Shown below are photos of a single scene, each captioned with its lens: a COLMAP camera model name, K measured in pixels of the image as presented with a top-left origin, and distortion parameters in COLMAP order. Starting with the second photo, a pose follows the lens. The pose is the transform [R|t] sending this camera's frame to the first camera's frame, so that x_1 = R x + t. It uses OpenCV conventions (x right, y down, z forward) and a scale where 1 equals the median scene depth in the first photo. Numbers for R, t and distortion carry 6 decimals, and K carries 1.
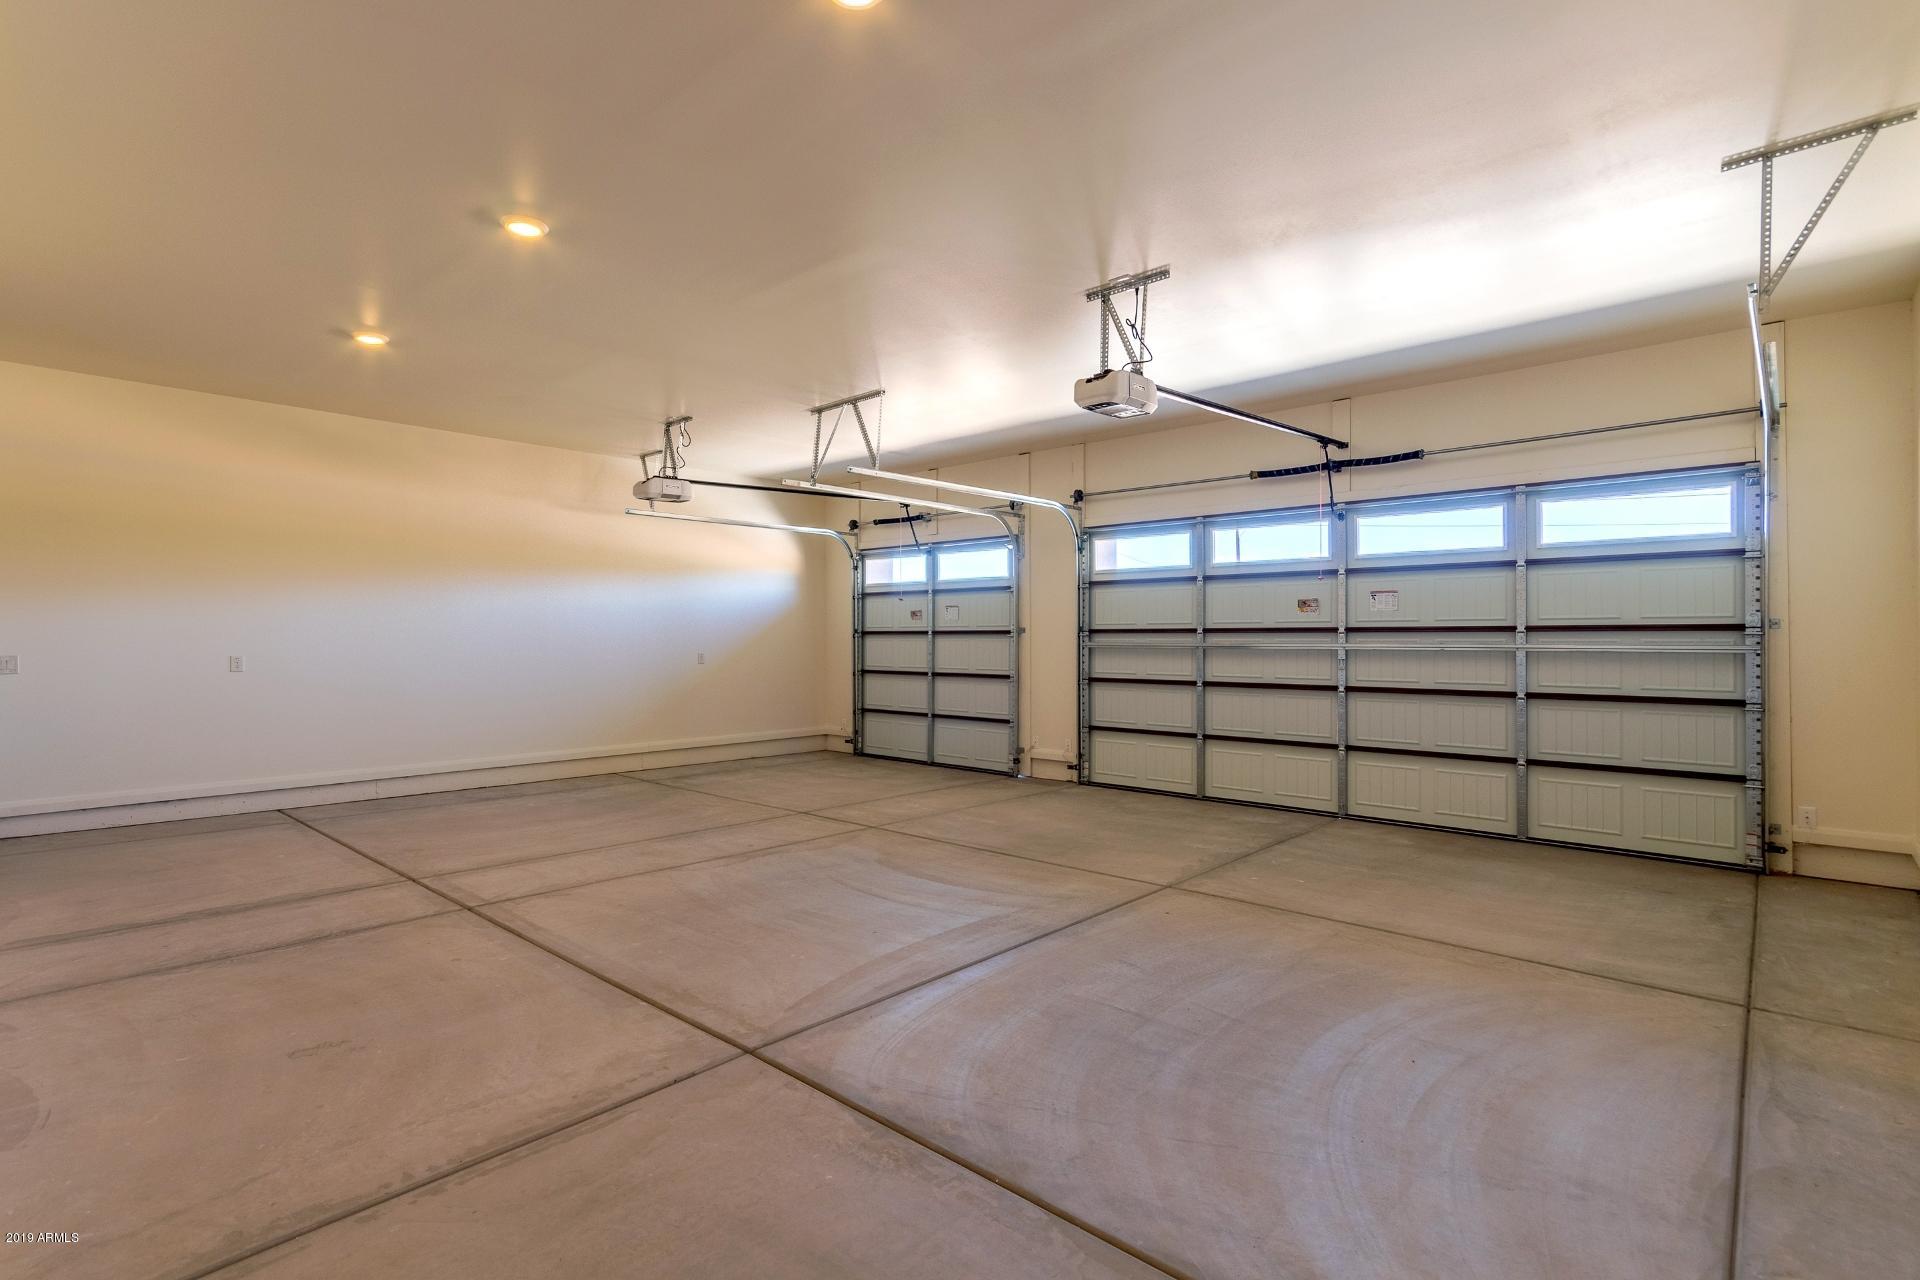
lens RADIAL K [[883.1, 0, 968.0], [0, 883.1, 641.0], [0, 0, 1]] dist [0.002556, -0.000137]
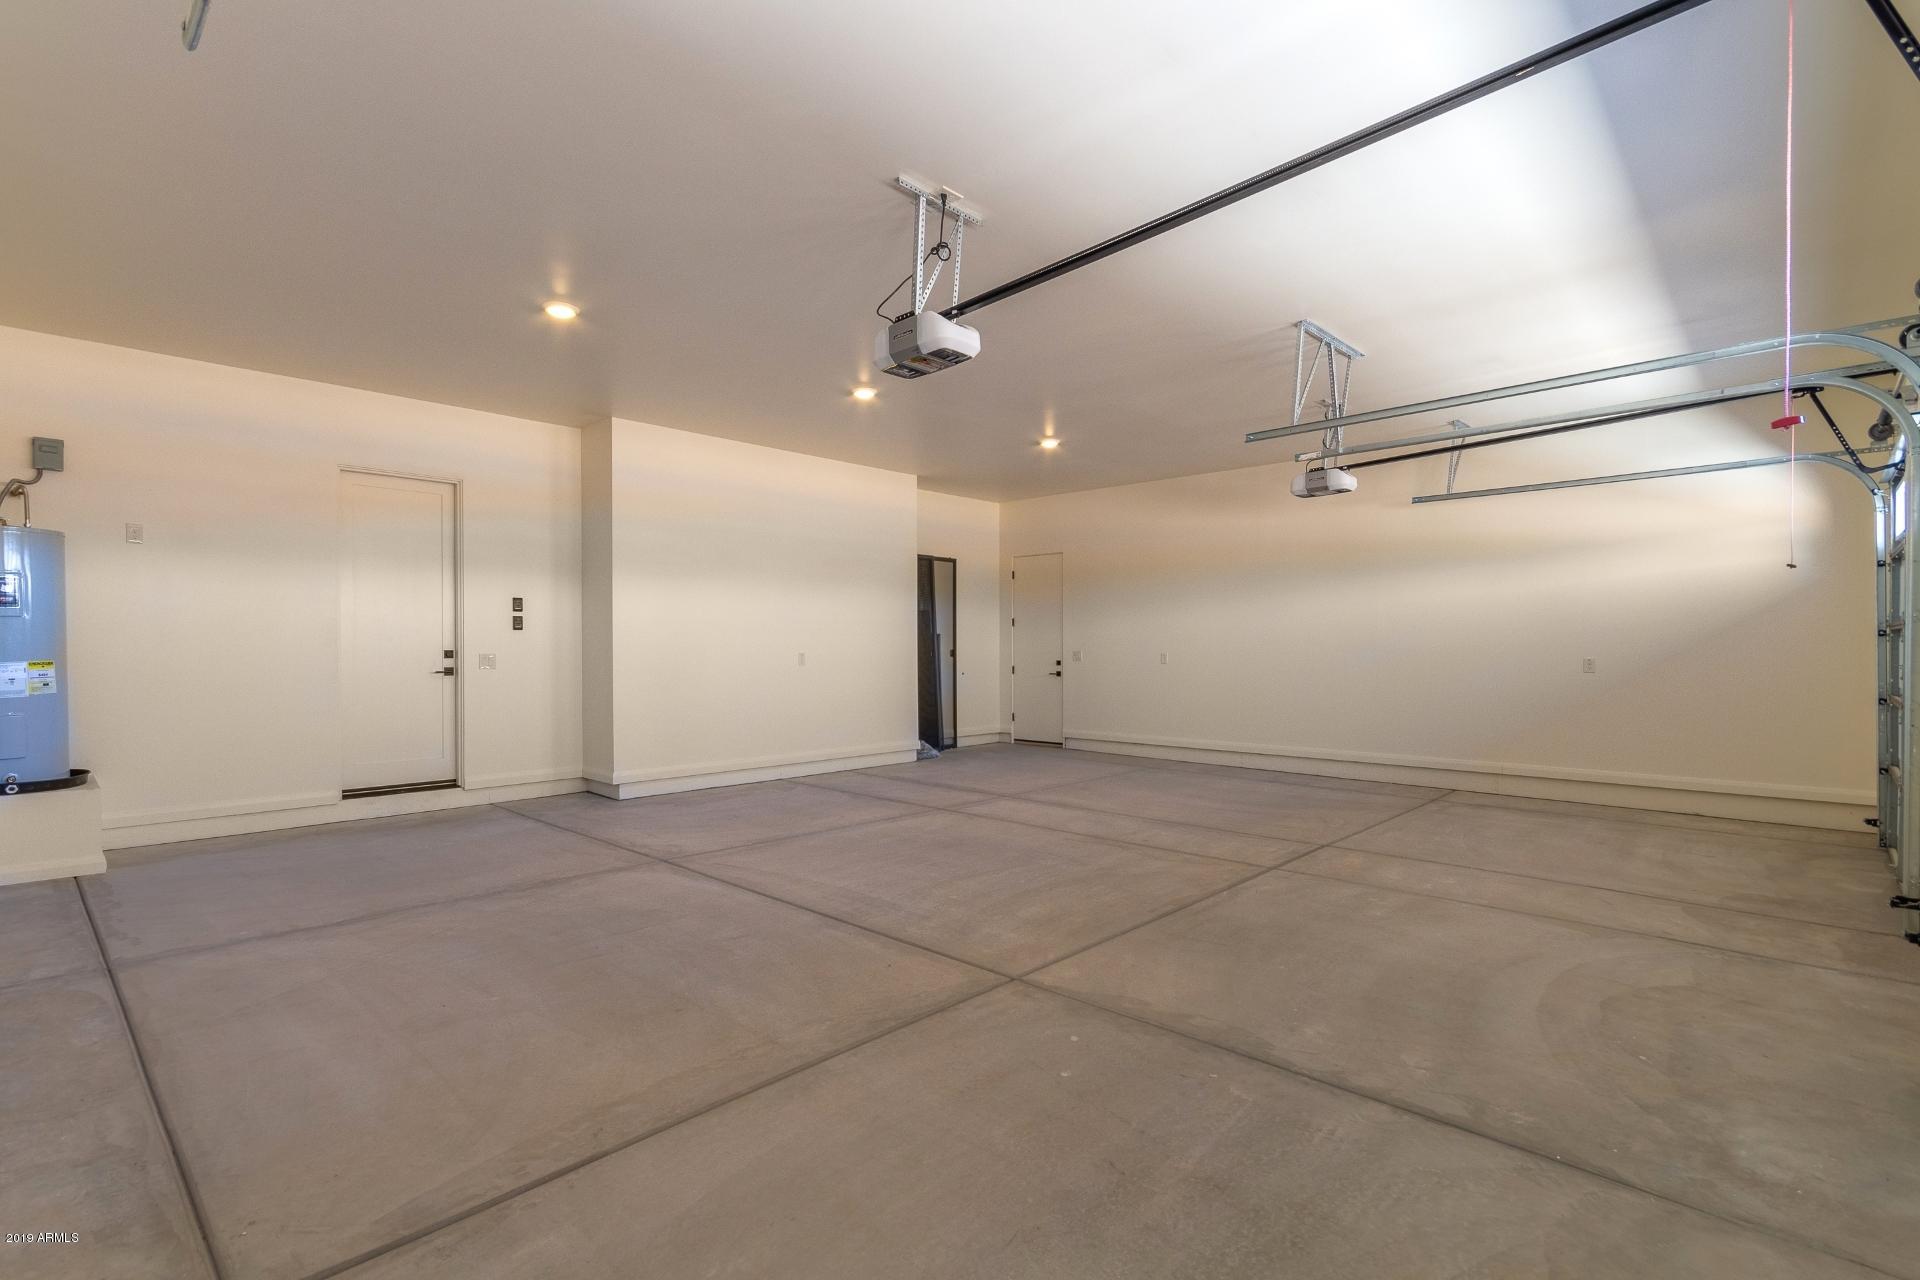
lens RADIAL K [[883.1, 0, 967.7], [0, 883.1, 641.9], [0, 0, 1]] dist [0.002556, -0.000137]
pose [[0.002674, -0.003280, -0.999991, 1.311009], [-0.001968, 0.999993, -0.003285, 0.009313], [0.999994, 0.001977, 0.002668, 1.331687]]
